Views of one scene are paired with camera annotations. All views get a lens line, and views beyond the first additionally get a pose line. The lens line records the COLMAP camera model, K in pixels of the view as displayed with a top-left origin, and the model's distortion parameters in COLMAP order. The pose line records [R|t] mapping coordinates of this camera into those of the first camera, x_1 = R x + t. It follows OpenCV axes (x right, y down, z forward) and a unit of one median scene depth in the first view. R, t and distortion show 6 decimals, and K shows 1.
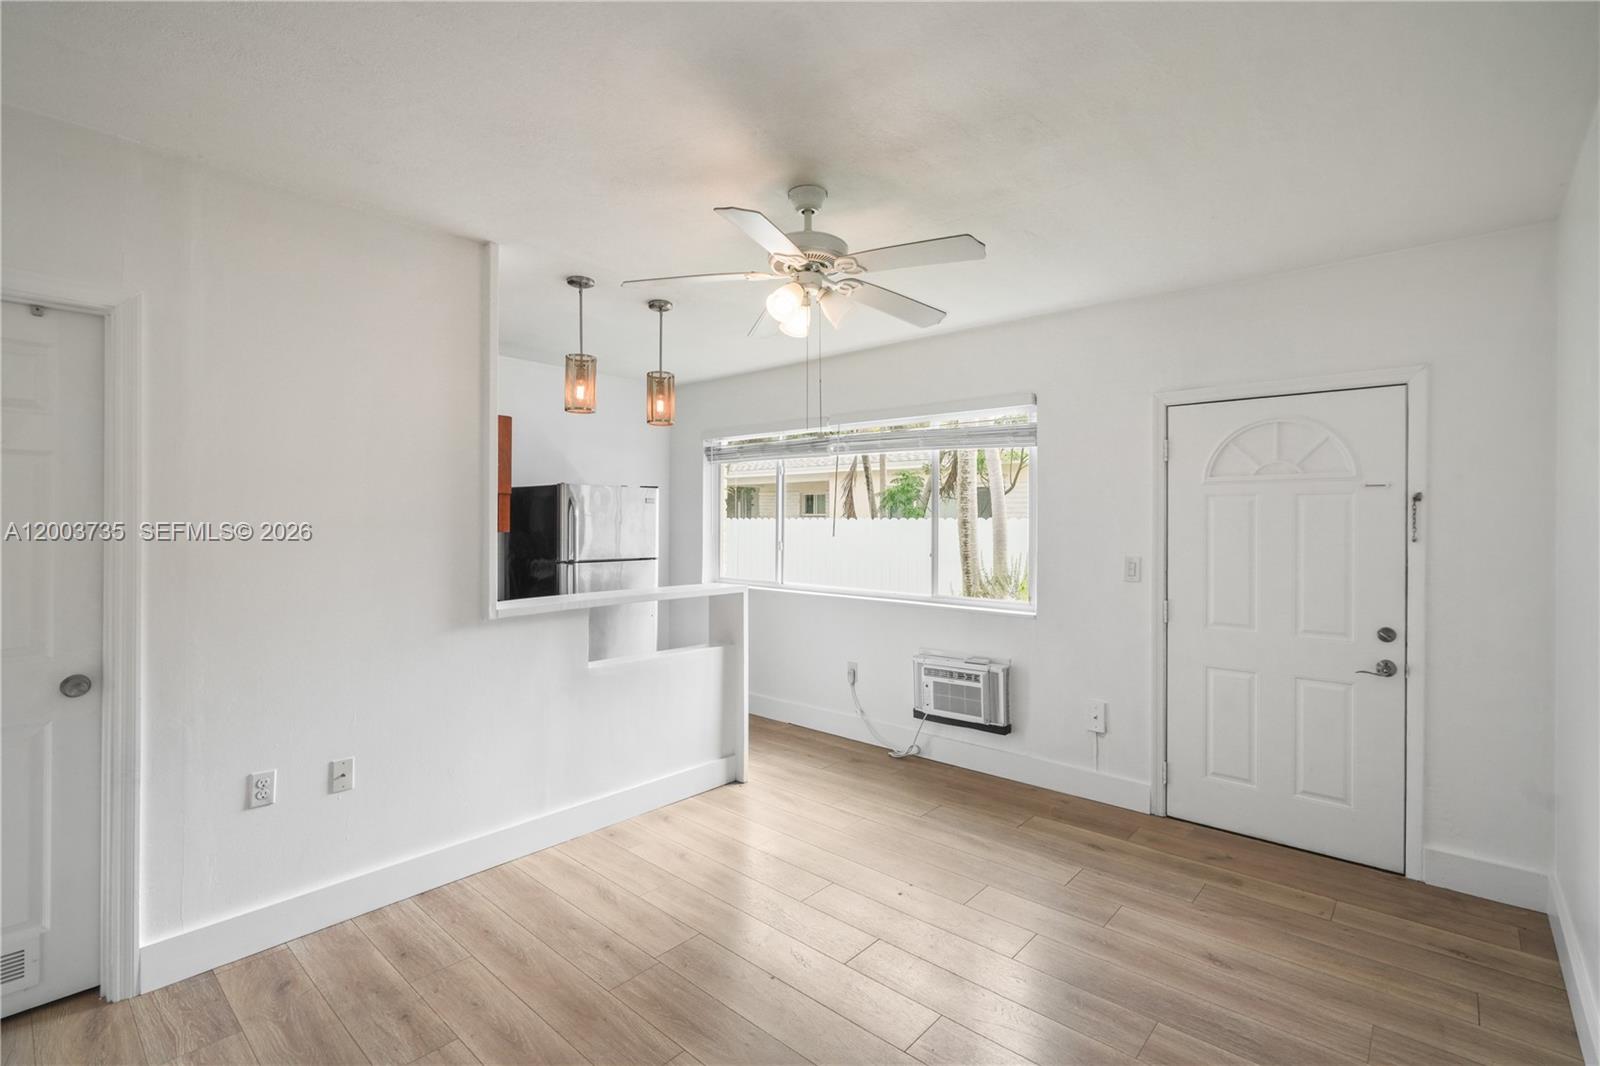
lens RADIAL K [[731.9, 0, 807.6], [0, 731.9, 524.8], [0, 0, 1]] dist [-0.002020, 0.000536]
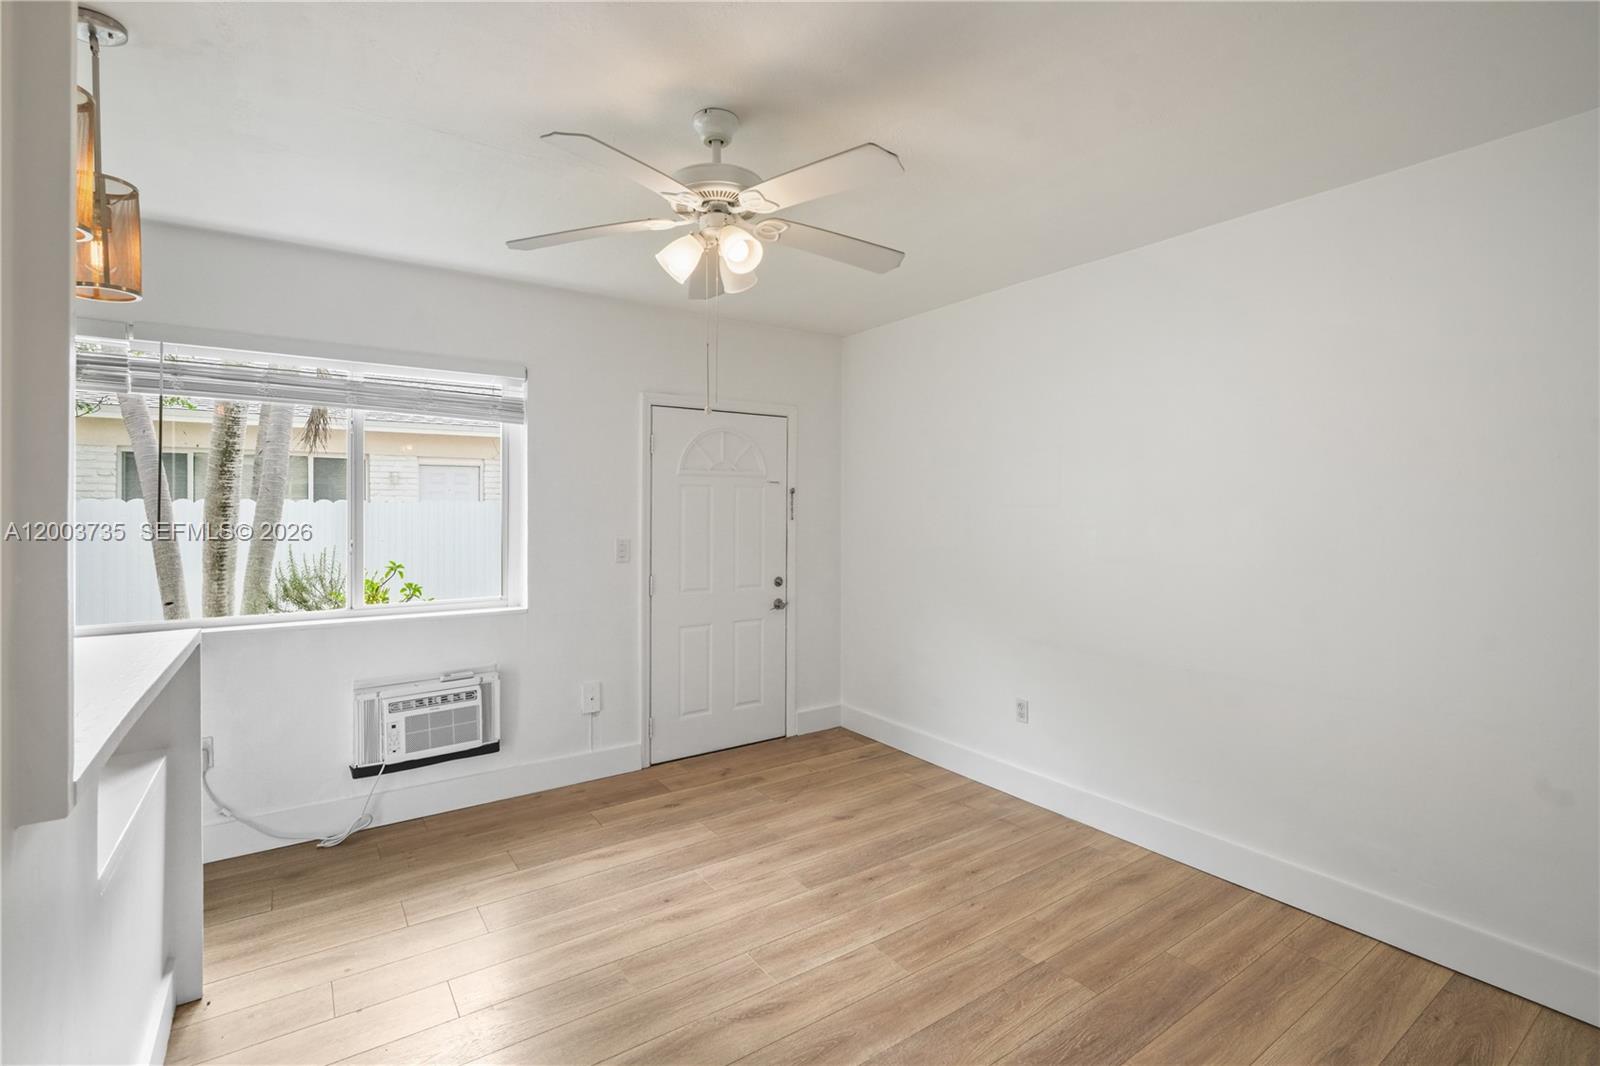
lens RADIAL K [[741.6, 0, 802.0], [0, 741.6, 517.1], [0, 0, 1]] dist [-0.002874, 0.000344]
pose [[0.229944, -0.017217, 0.973051, -0.604866], [0.002244, 0.999850, 0.017161, -0.007816], [-0.973201, -0.001763, 0.229949, 0.535382]]
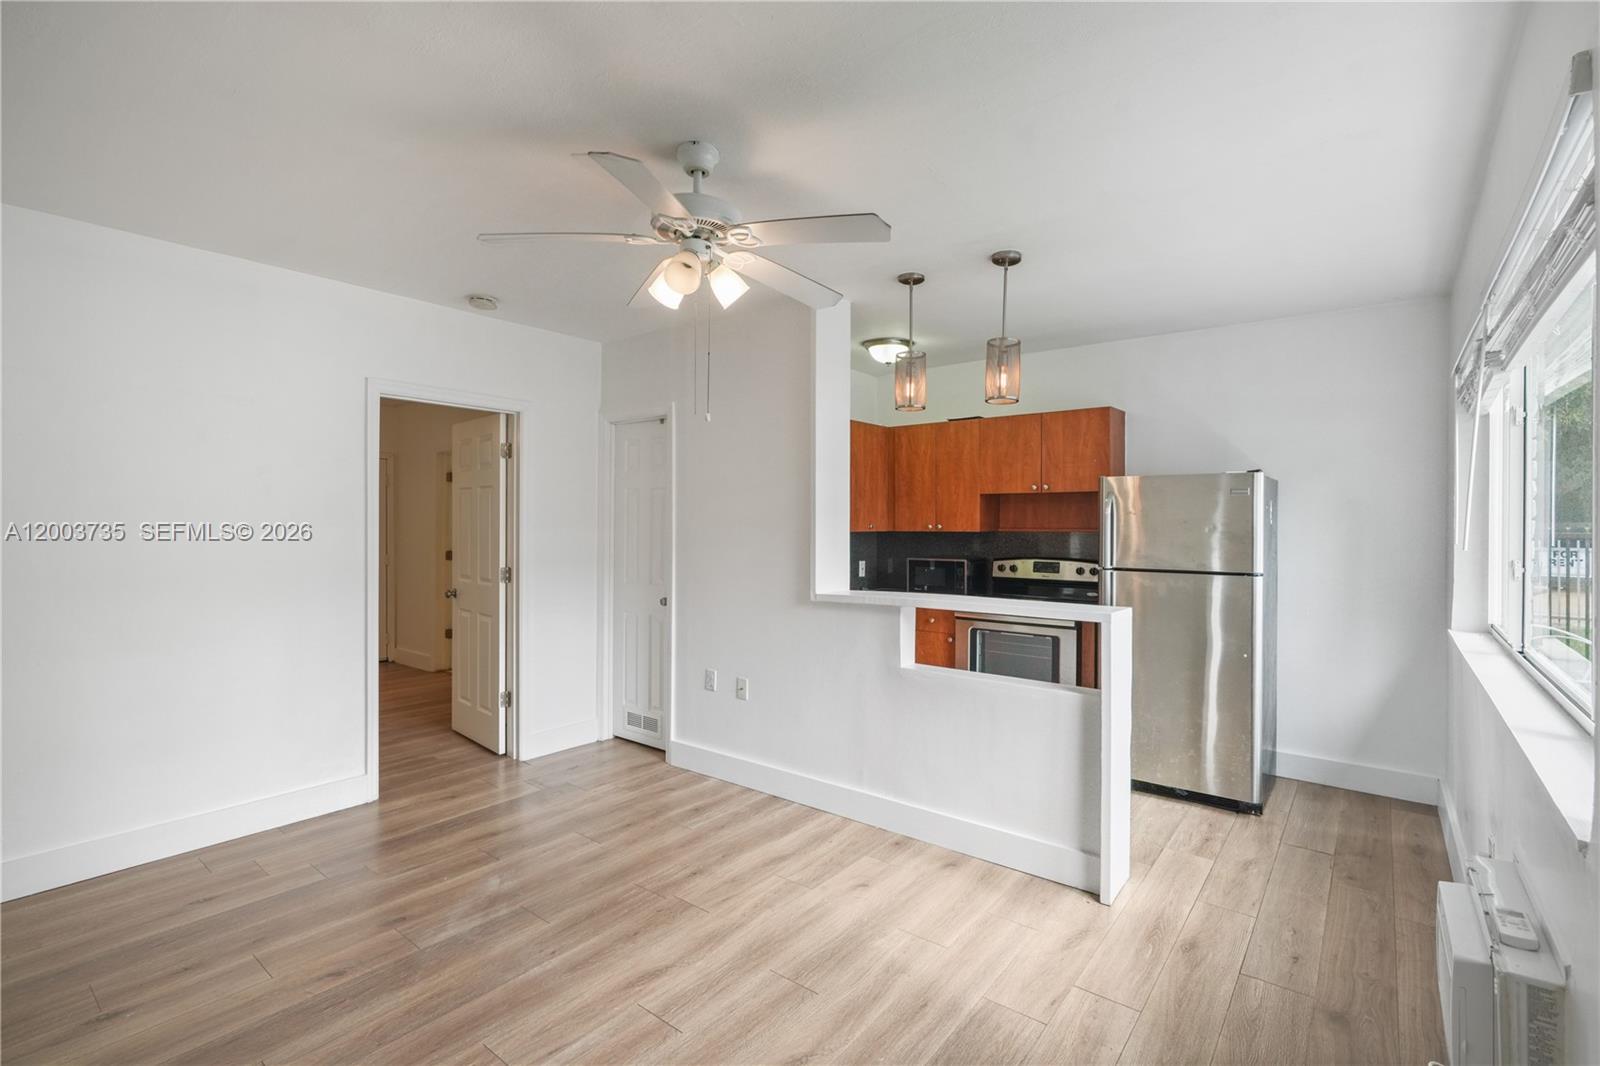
lens RADIAL K [[721.2, 0, 800.0], [0, 721.2, 533.0], [0, 0, 1]] dist [-0.002257, 0.000133]
pose [[0.055681, 0.005756, -0.998432, 0.669603], [-0.010488, 0.999932, 0.005180, 0.010749], [0.998394, 0.010183, 0.055738, 0.812891]]
